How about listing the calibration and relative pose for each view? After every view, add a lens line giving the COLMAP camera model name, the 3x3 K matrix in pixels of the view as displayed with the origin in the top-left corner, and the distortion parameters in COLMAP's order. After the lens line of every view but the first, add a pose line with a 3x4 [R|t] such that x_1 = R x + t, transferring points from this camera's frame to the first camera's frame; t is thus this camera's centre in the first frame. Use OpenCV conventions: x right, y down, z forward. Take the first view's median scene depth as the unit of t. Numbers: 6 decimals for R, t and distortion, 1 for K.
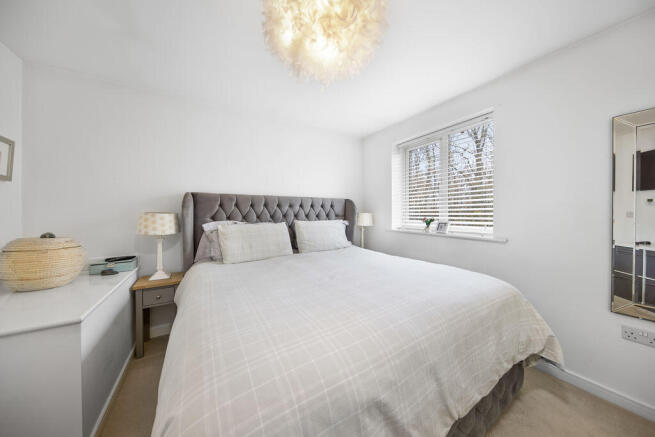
lens RADIAL K [[216.4, 0, 331.2], [0, 216.4, 216.3], [0, 0, 1]] dist [0.001377, 0.000036]
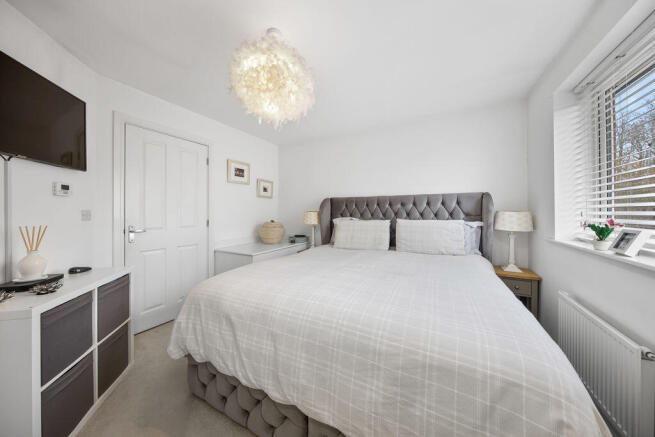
lens RADIAL K [[216.4, 0, 331.1], [0, 216.4, 213.1], [0, 0, 1]] dist [0.001377, 0.000036]
pose [[0.491484, 0.006778, -0.870860, 0.584769], [-0.011205, 0.999936, 0.001460, -0.005906], [0.870815, 0.009040, 0.491529, 0.225421]]
